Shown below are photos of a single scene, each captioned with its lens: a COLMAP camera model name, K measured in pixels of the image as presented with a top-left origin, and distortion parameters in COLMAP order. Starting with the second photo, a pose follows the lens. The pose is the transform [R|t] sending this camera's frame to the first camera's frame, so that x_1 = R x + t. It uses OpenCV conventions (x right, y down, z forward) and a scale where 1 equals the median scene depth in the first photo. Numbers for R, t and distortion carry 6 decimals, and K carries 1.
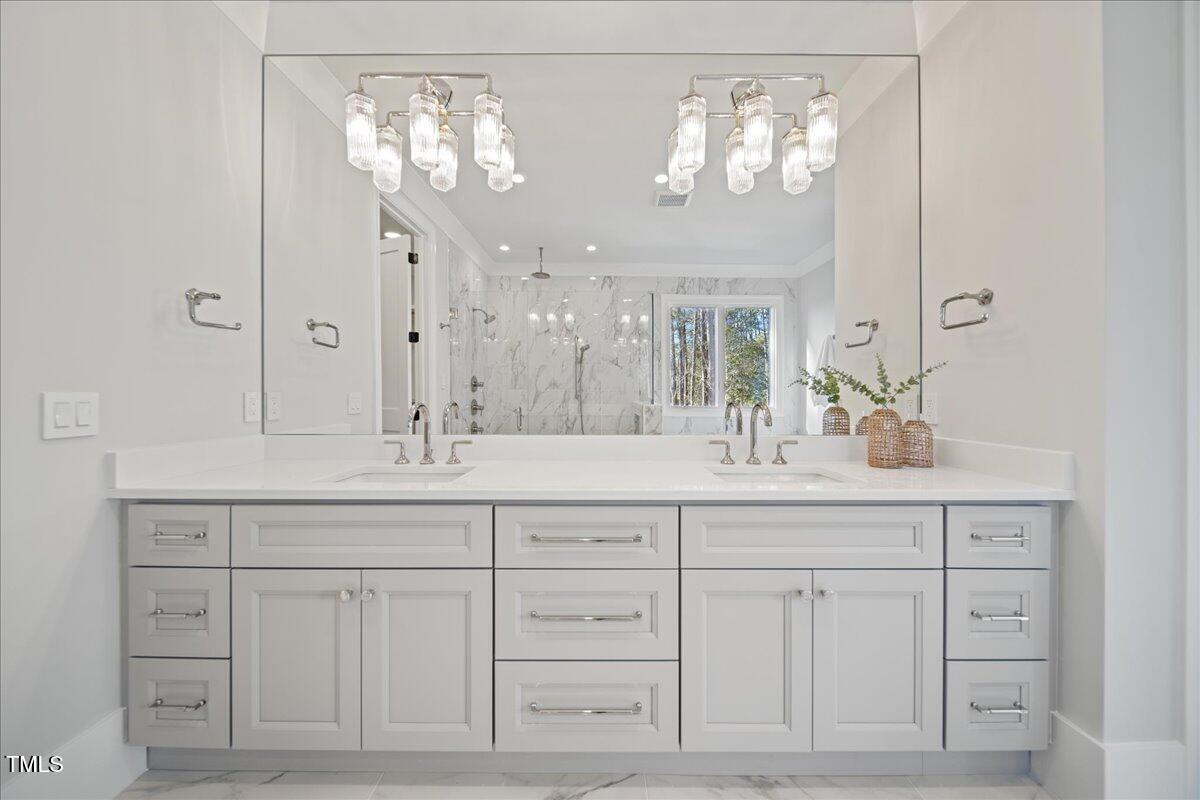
lens RADIAL K [[508.7, 0, 606.3], [0, 508.7, 401.4], [0, 0, 1]] dist [-0.002015, -0.000109]
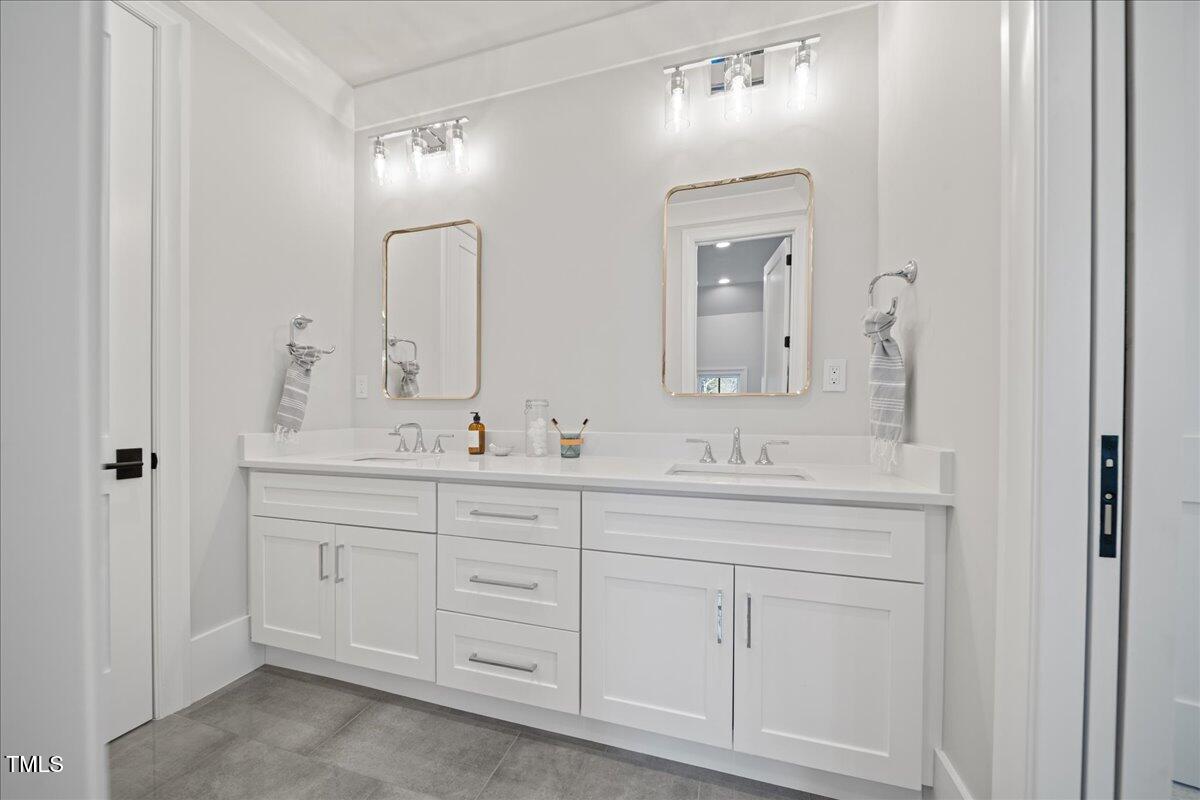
lens RADIAL K [[480.0, 0, 598.5], [0, 480.0, 406.5], [0, 0, 1]] dist [0.001194, 0.000030]
pose [[0.948426, 0.002684, -0.316987, 0.437614], [-0.003254, 0.999994, -0.001269, 0.017706], [0.316982, 0.002235, 0.948429, 0.018134]]
